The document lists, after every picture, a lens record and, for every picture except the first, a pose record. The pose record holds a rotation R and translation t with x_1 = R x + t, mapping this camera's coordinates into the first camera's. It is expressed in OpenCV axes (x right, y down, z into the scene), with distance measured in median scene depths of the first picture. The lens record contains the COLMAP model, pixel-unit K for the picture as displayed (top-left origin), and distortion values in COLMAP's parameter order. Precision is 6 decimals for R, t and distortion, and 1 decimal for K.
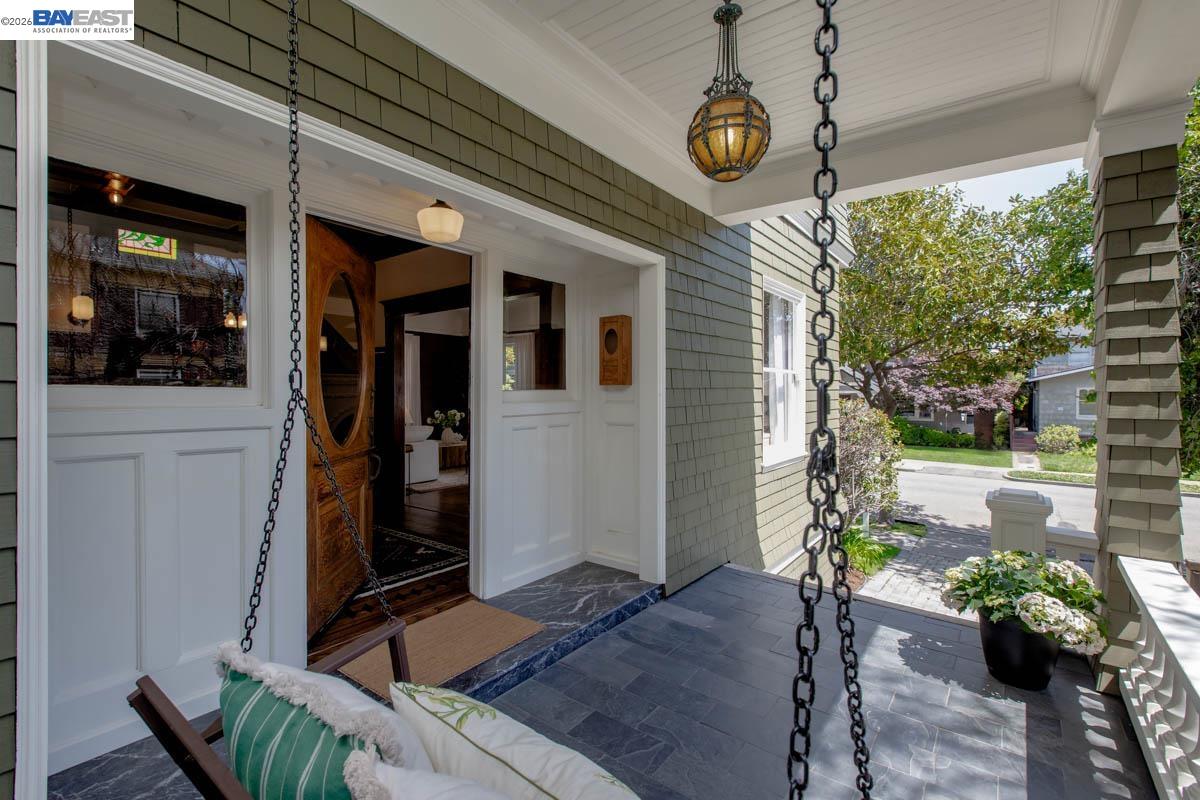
lens RADIAL K [[536.1, 0, 580.5], [0, 536.1, 398.3], [0, 0, 1]] dist [-0.000175, 0.000003]
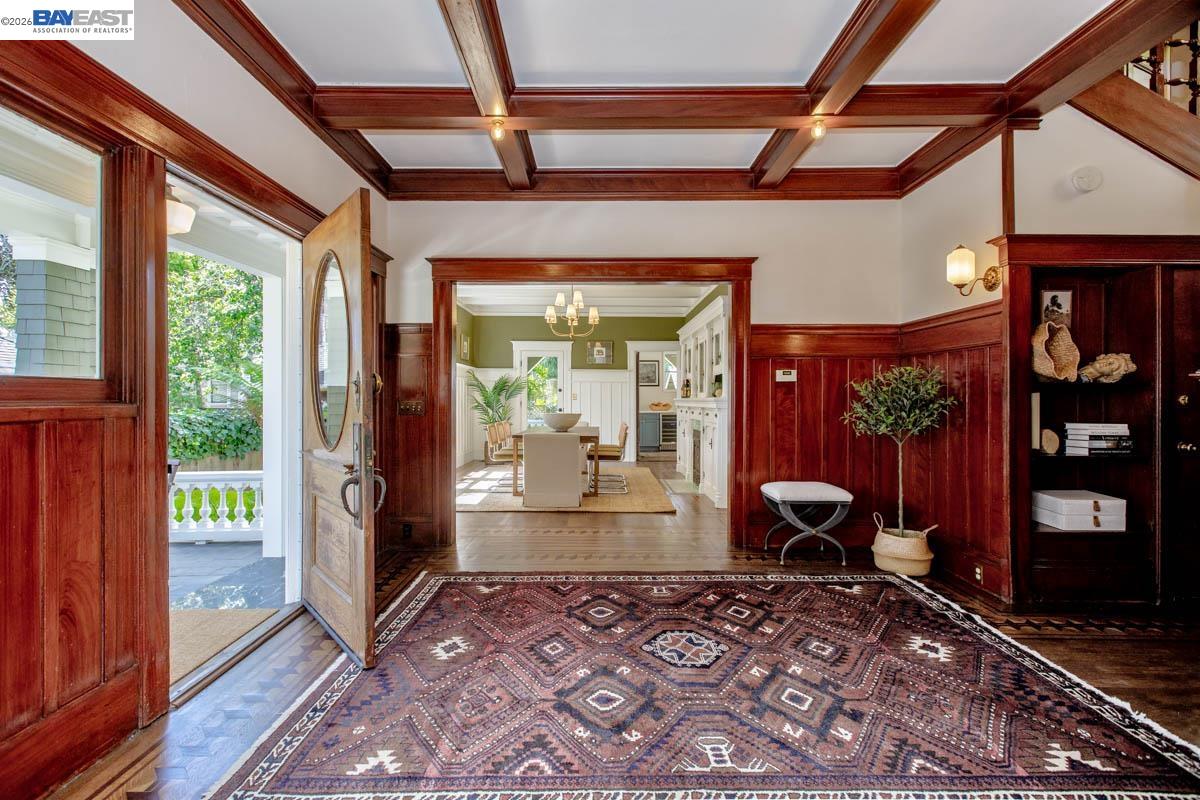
lens RADIAL K [[533.0, 0, 583.9], [0, 533.0, 389.0], [0, 0, 1]] dist [-0.000562, -0.000738]
pose [[-0.793467, -0.012559, -0.608484, -0.090932], [-0.011180, 0.999919, -0.006059, -0.002368], [0.608511, 0.001996, -0.793543, 0.799525]]
